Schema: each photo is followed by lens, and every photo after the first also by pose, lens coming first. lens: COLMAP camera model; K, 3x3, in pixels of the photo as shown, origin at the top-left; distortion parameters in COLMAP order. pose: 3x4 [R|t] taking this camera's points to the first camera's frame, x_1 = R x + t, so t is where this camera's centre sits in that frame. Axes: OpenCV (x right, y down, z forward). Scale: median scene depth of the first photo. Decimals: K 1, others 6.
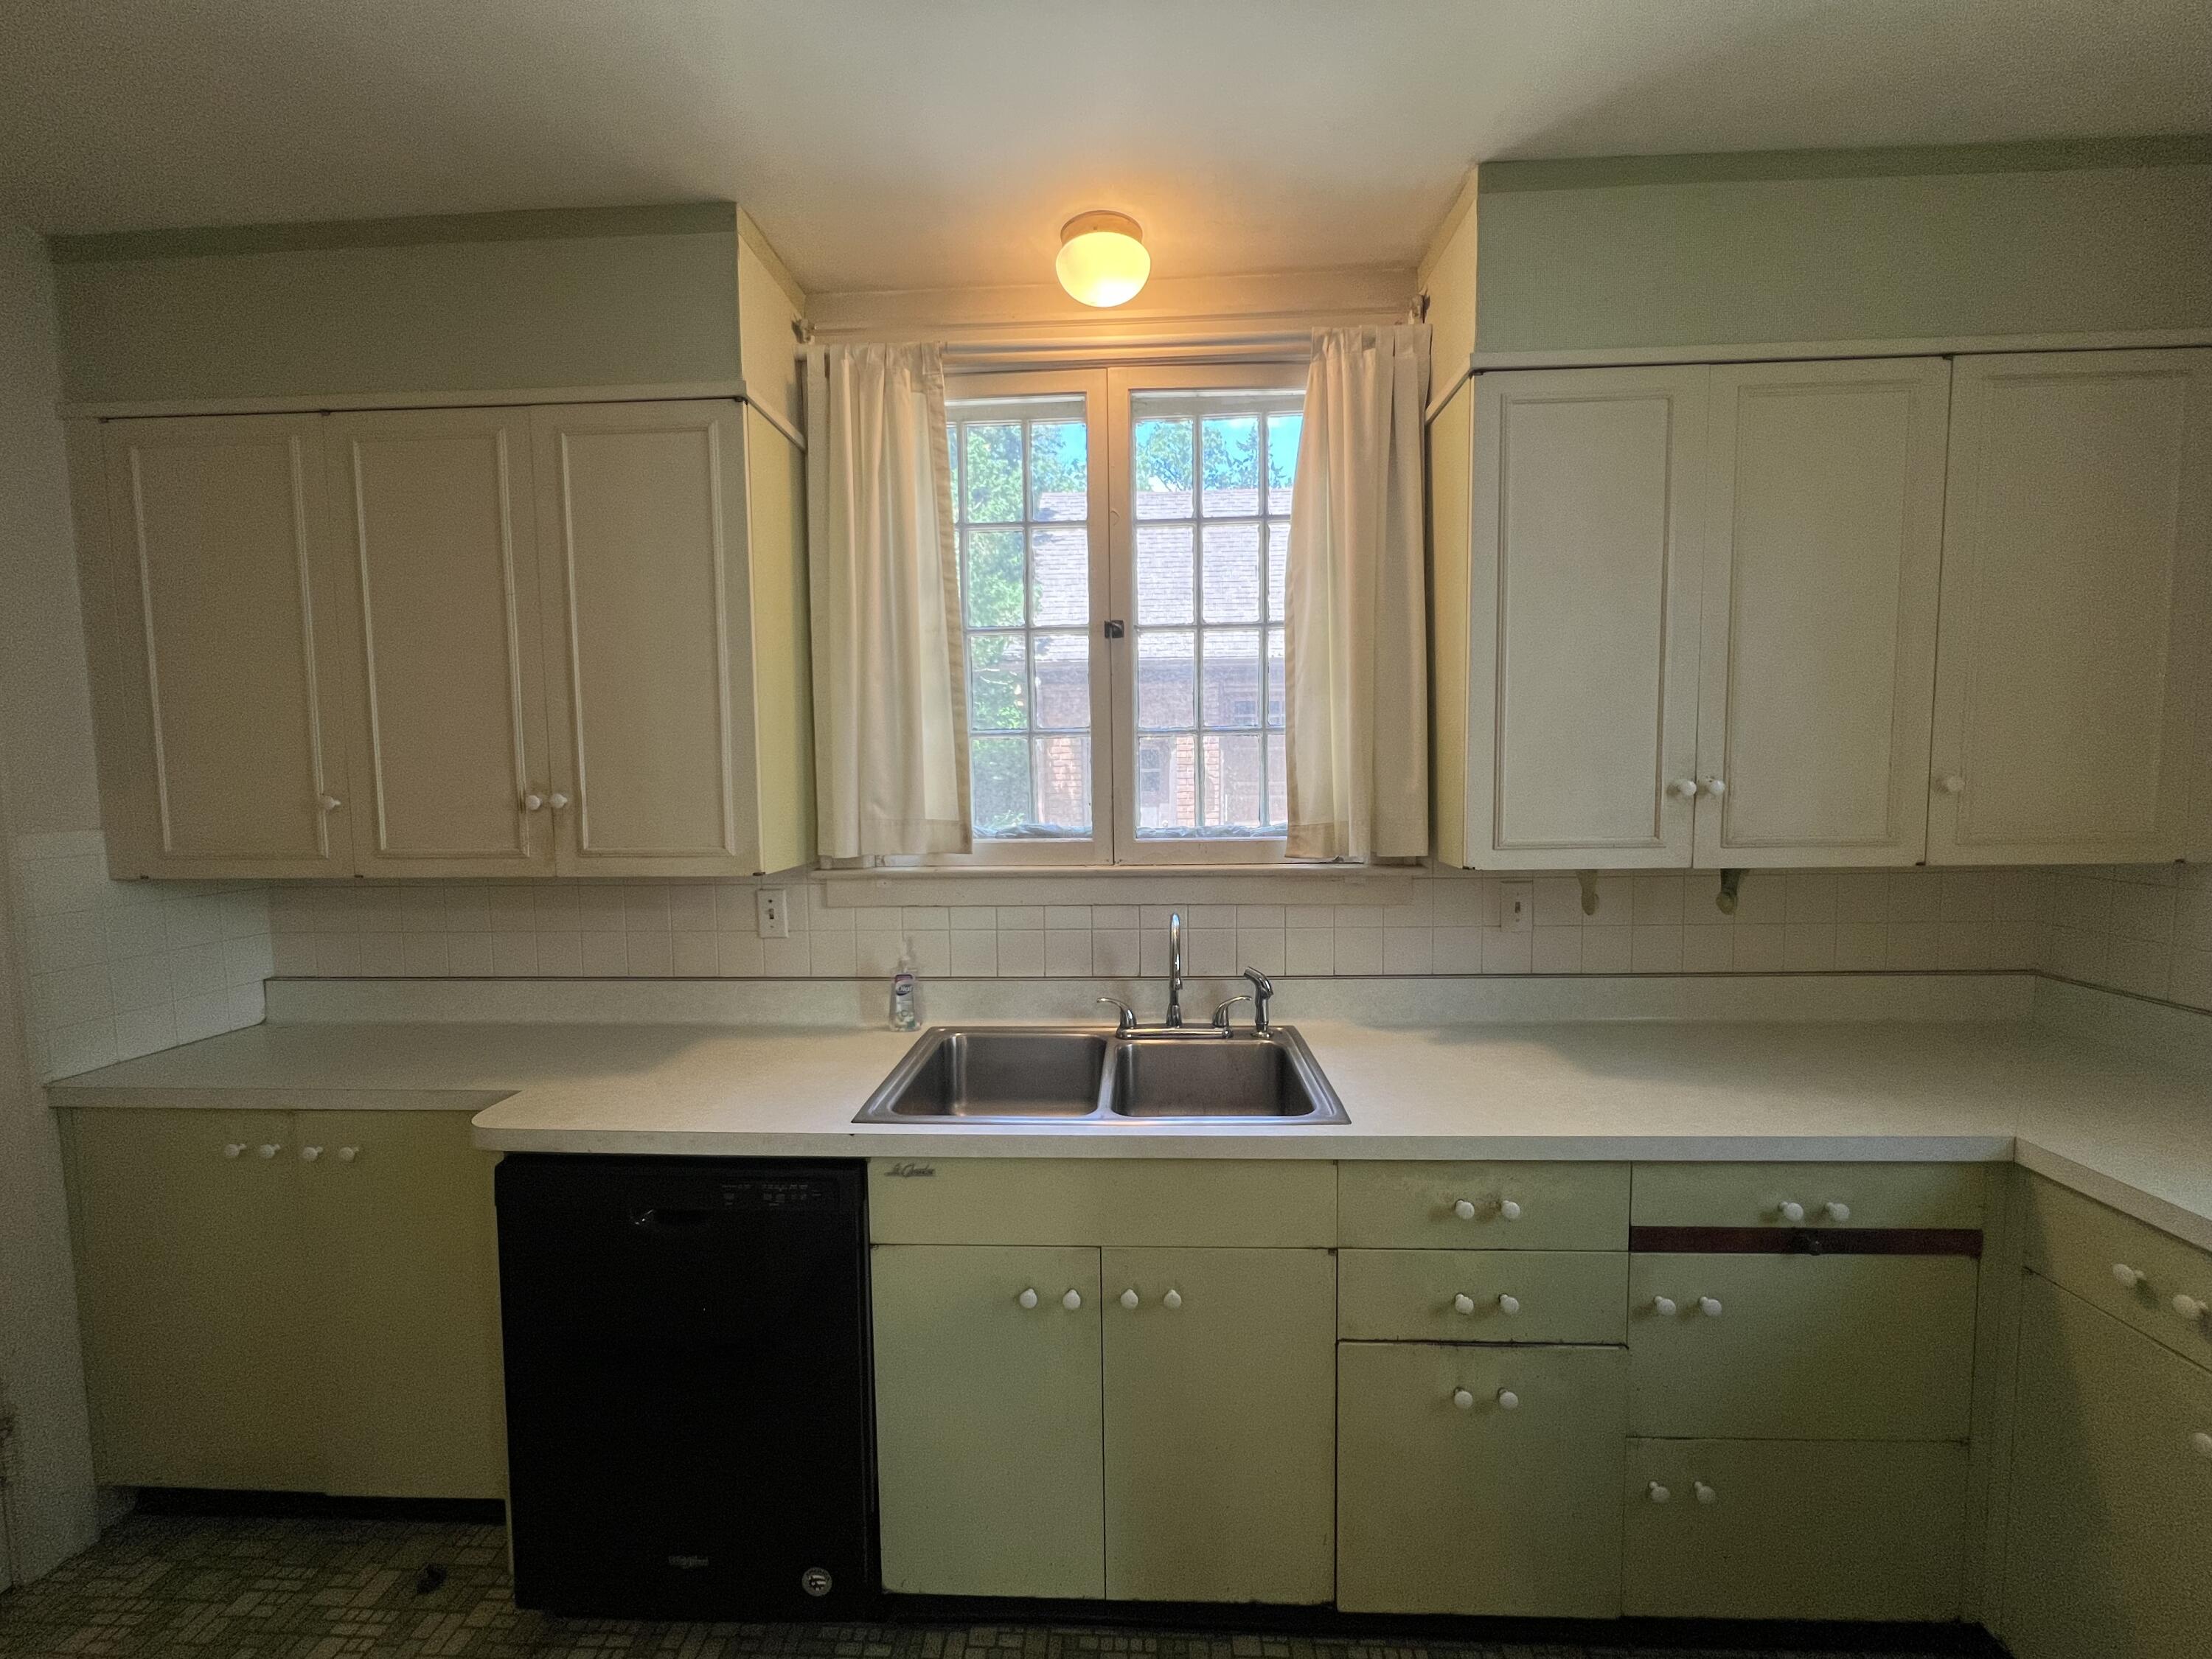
lens RADIAL K [[880.3, 0, 1105.9], [0, 880.3, 838.1], [0, 0, 1]] dist [-0.000569, 0.000249]
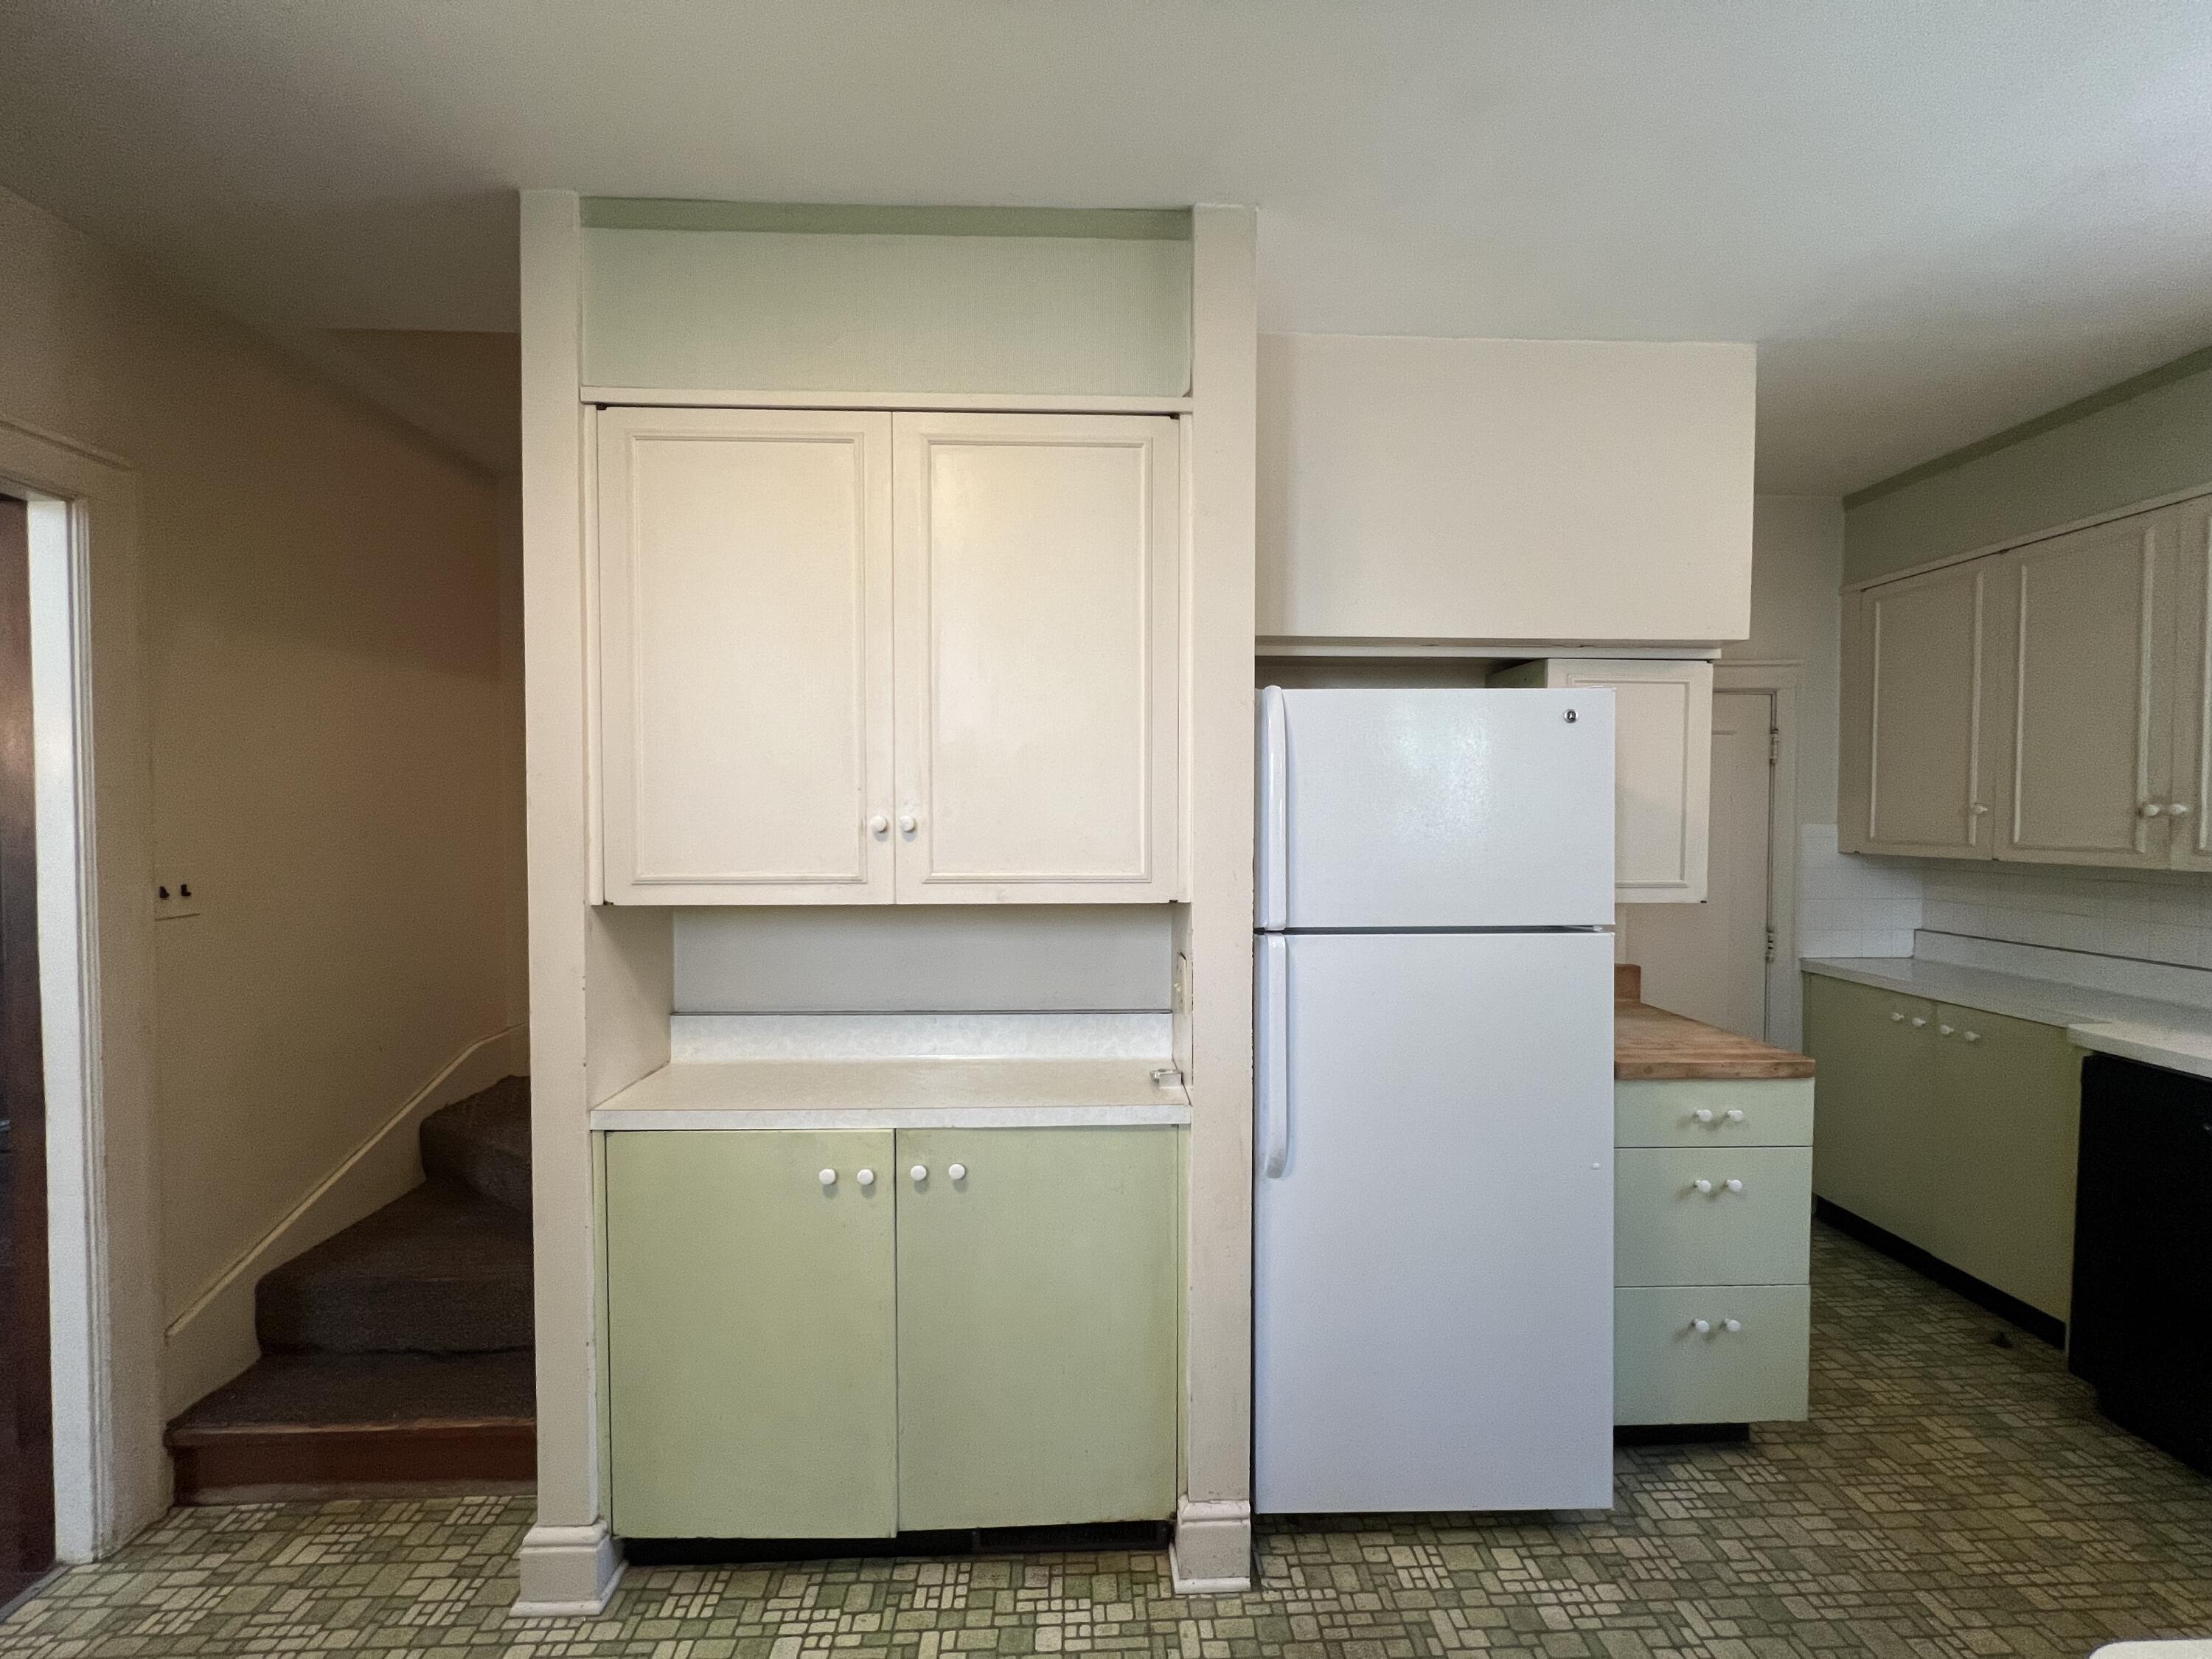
lens RADIAL K [[880.3, 0, 1100.1], [0, 880.3, 838.6], [0, 0, 1]] dist [-0.000569, 0.000249]
pose [[0.089738, 0.040462, -0.995143, 0.493905], [-0.069060, 0.997022, 0.034311, 0.062732], [0.993568, 0.065646, 0.092265, -0.643498]]
